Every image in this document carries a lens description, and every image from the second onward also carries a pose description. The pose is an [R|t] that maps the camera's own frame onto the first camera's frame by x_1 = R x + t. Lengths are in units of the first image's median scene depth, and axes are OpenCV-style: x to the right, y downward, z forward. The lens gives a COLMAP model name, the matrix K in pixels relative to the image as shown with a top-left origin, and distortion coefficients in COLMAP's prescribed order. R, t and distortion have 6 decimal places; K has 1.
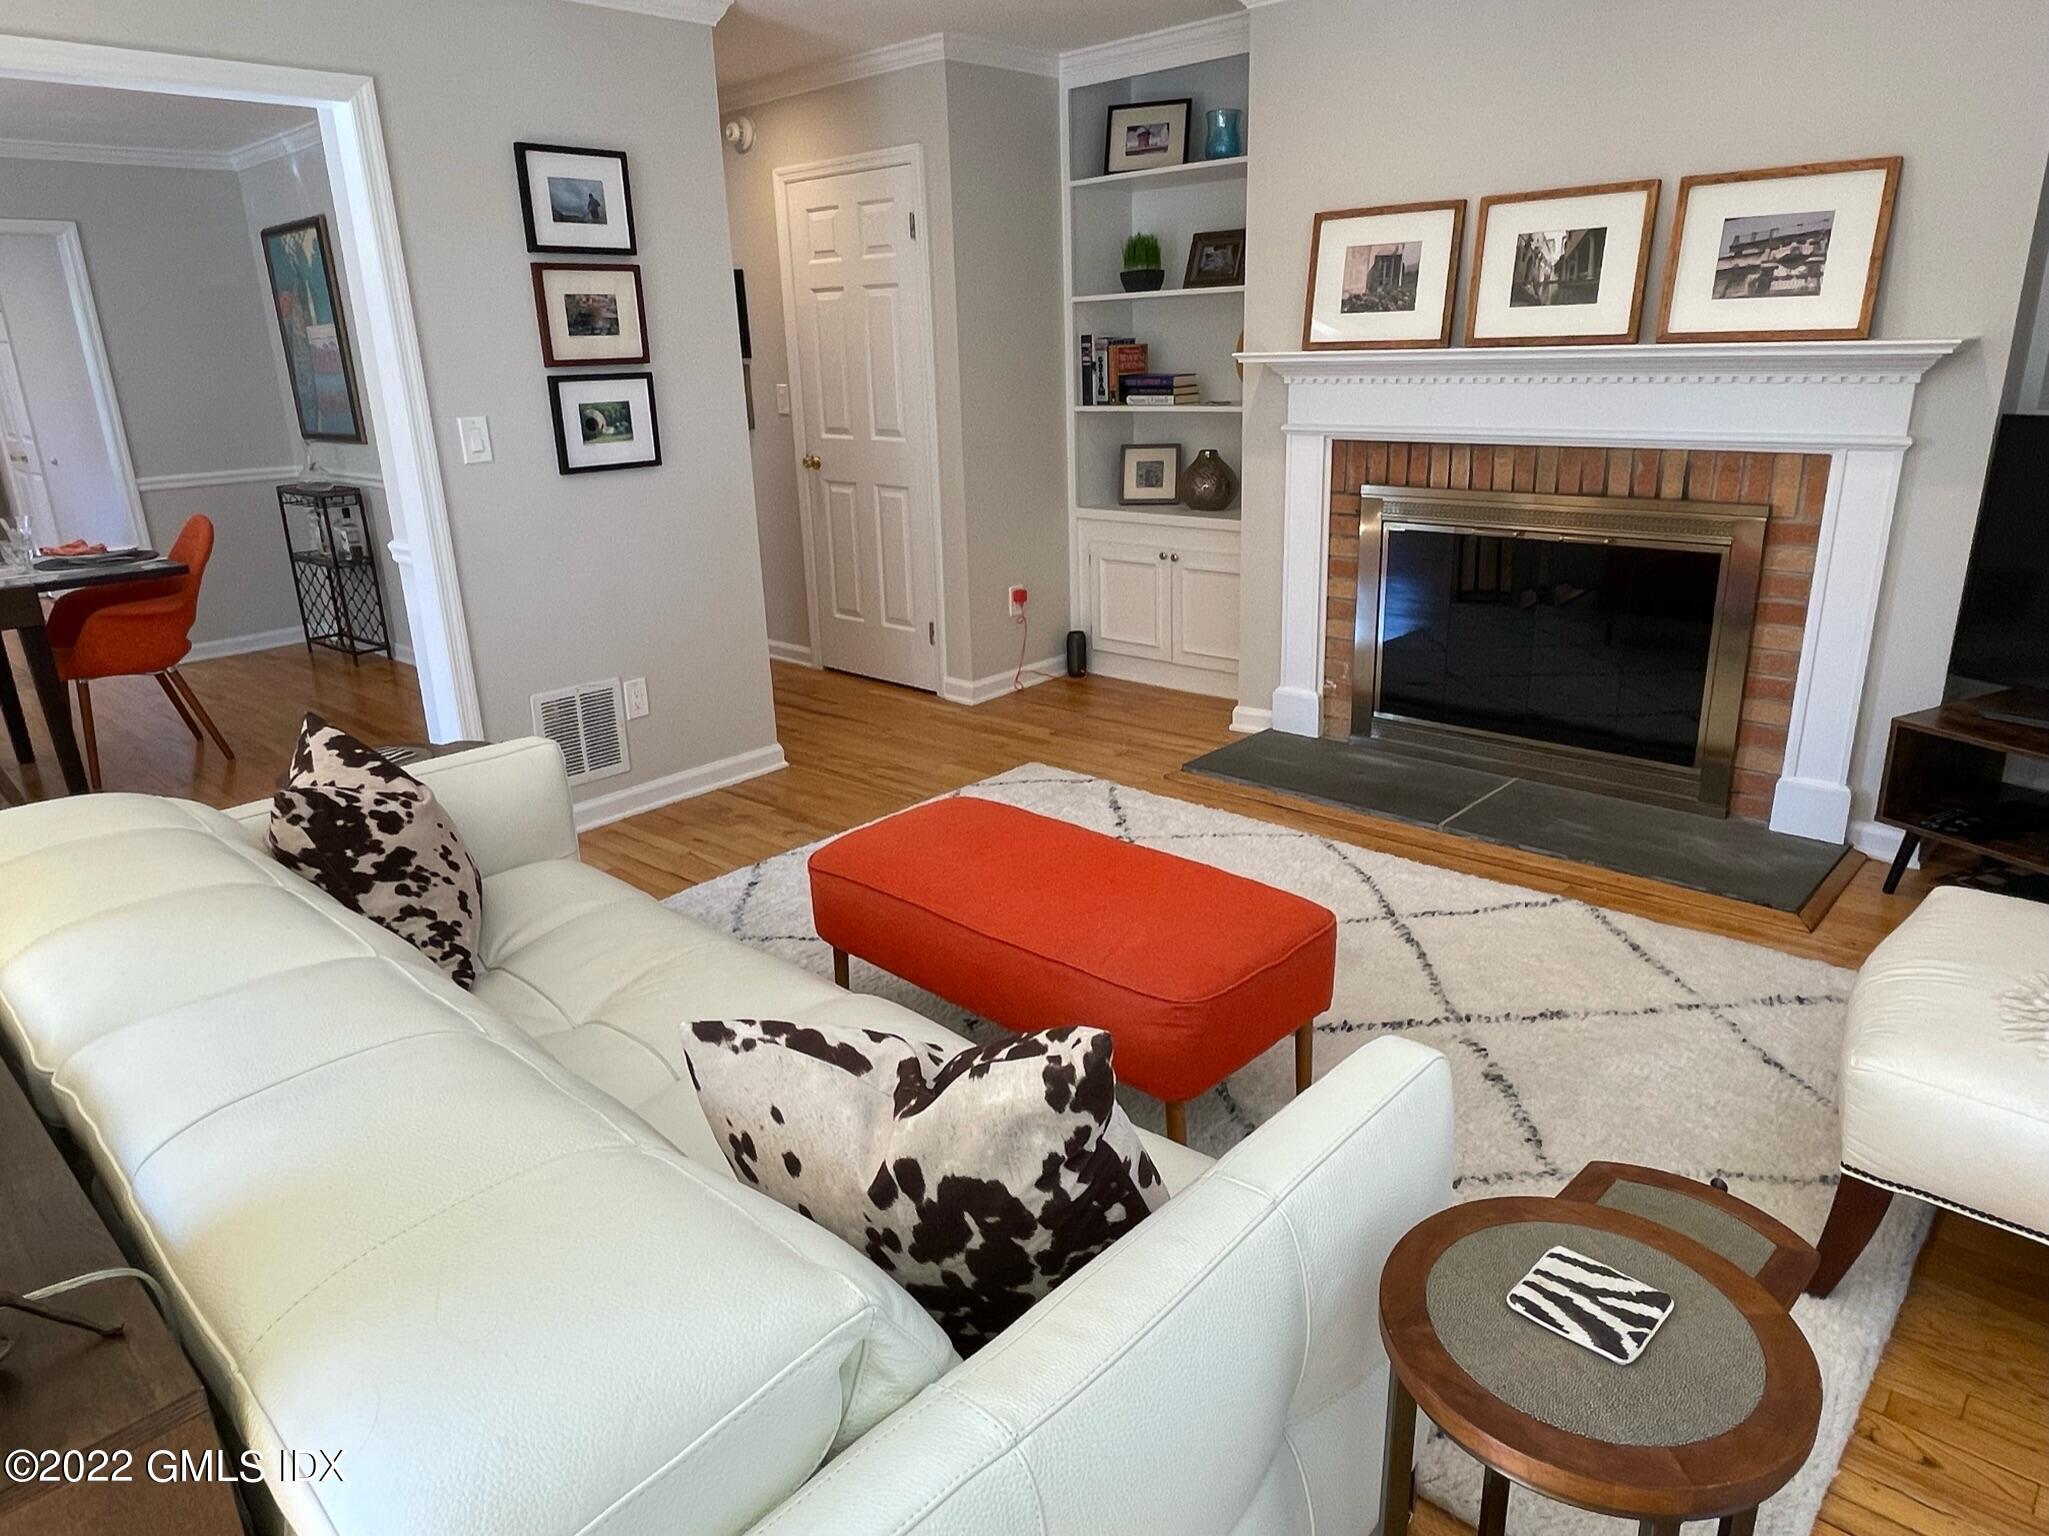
lens RADIAL K [[1304.7, 0, 1017.2], [0, 1304.7, 769.4], [0, 0, 1]] dist [0.004603, -0.001642]
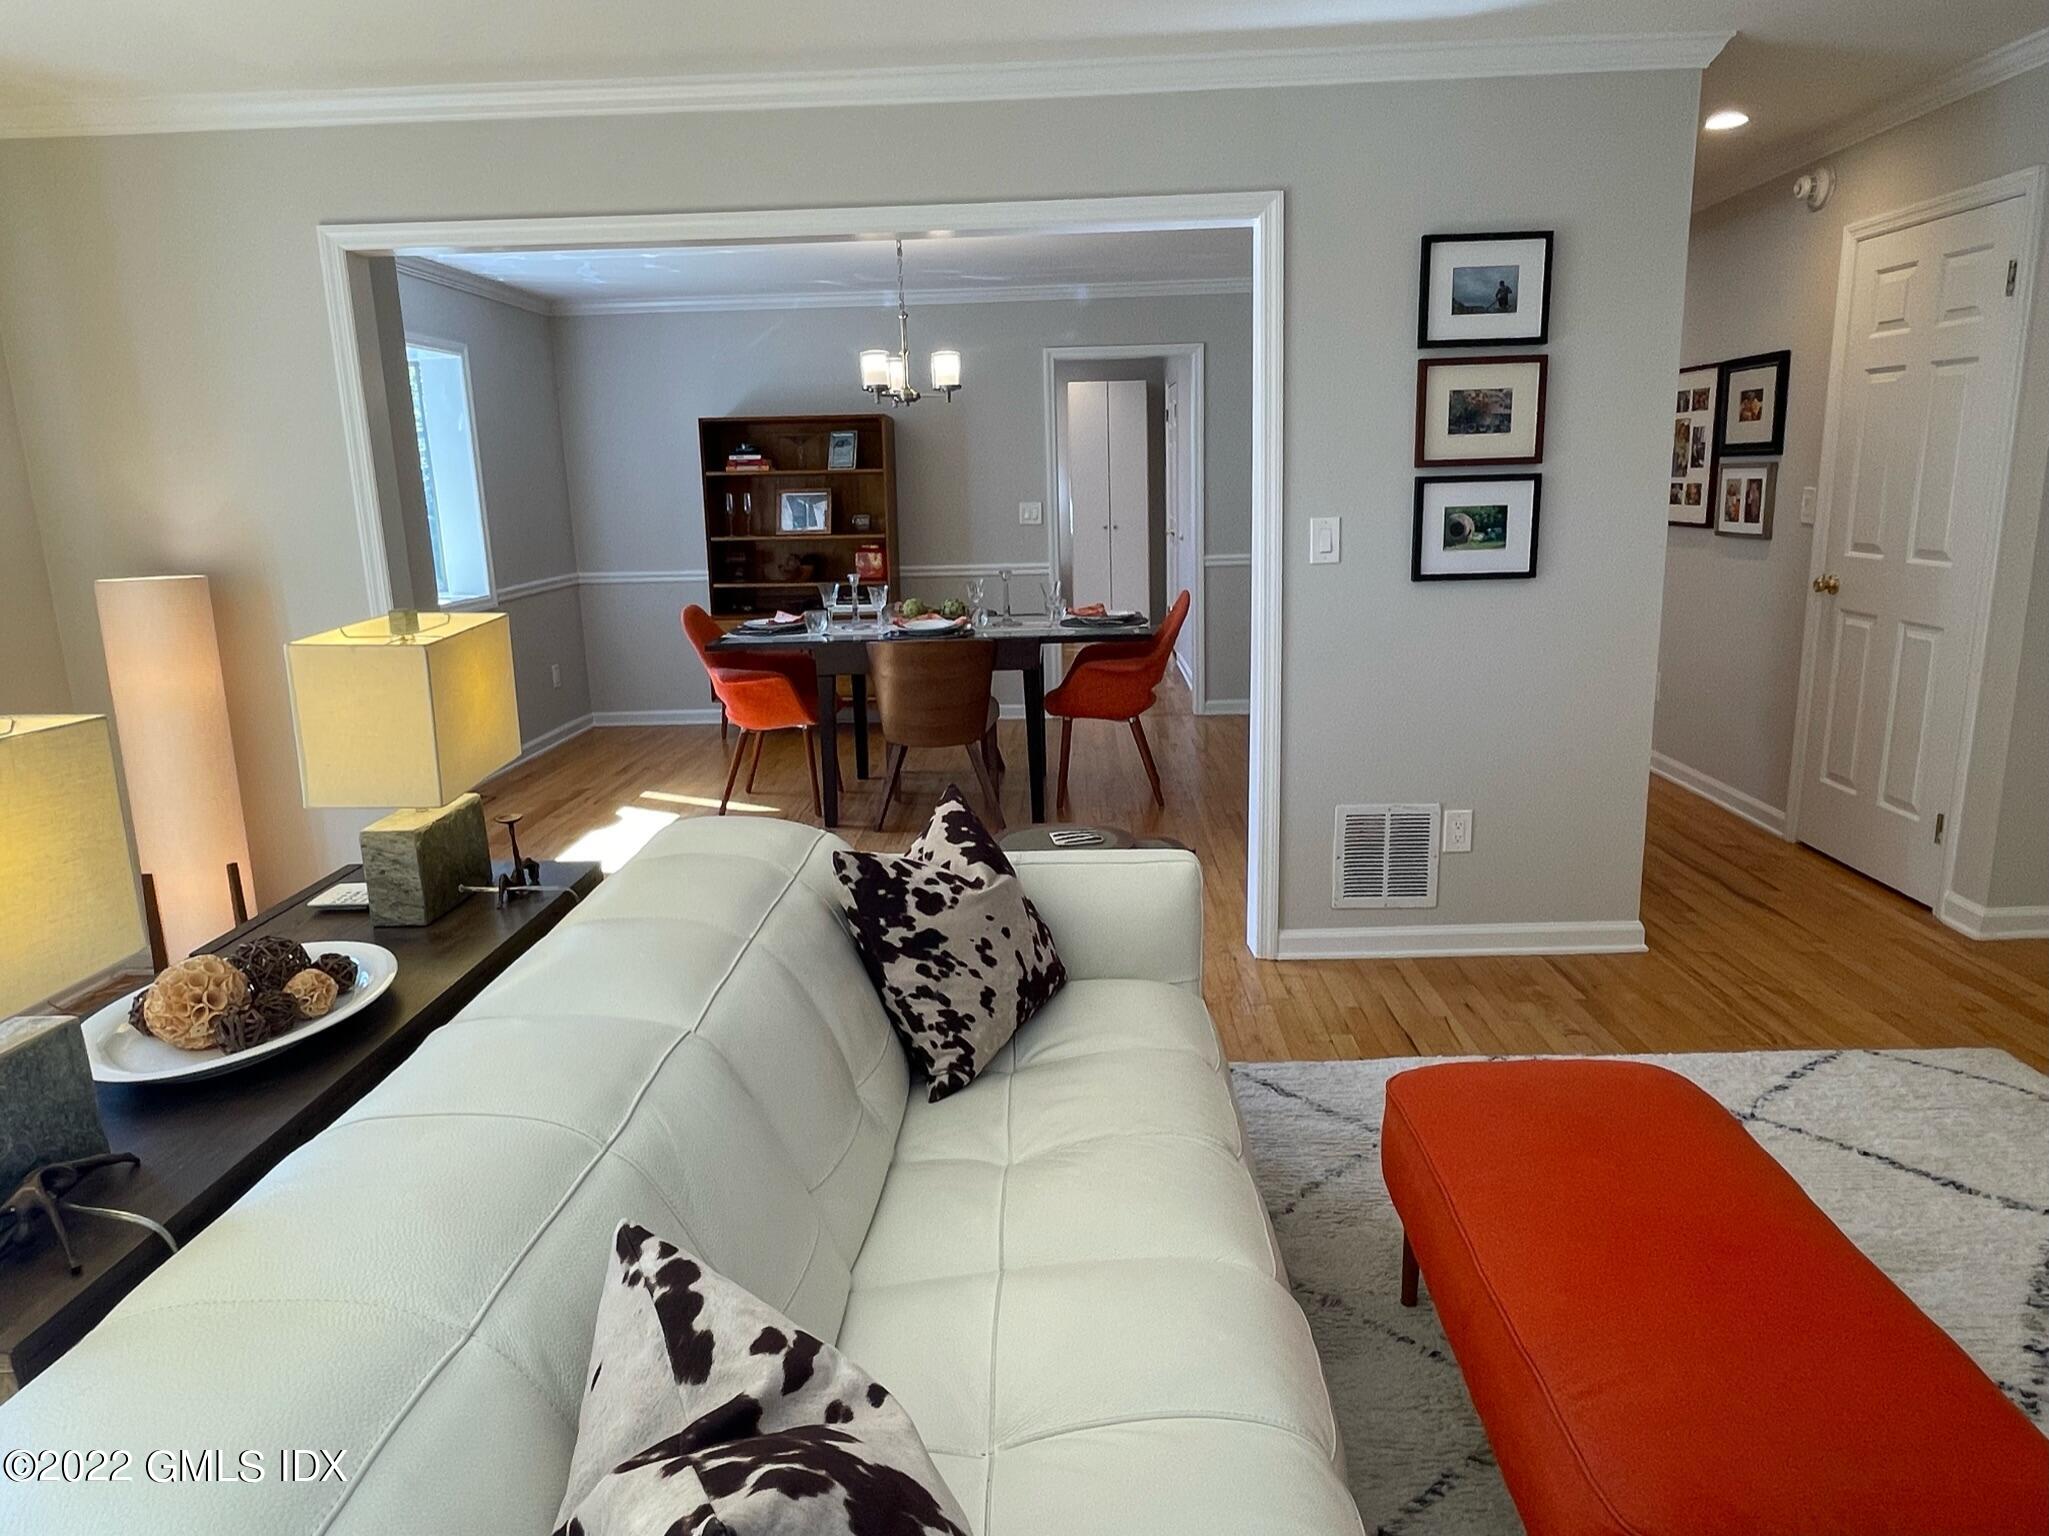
lens RADIAL K [[1304.7, 0, 1022.1], [0, 1304.7, 766.0], [0, 0, 1]] dist [0.004603, -0.001642]
pose [[0.659804, 0.176125, -0.730506, 0.169715], [-0.225086, 0.973830, 0.031490, -0.063645], [0.716935, 0.143650, 0.682180, 0.183830]]
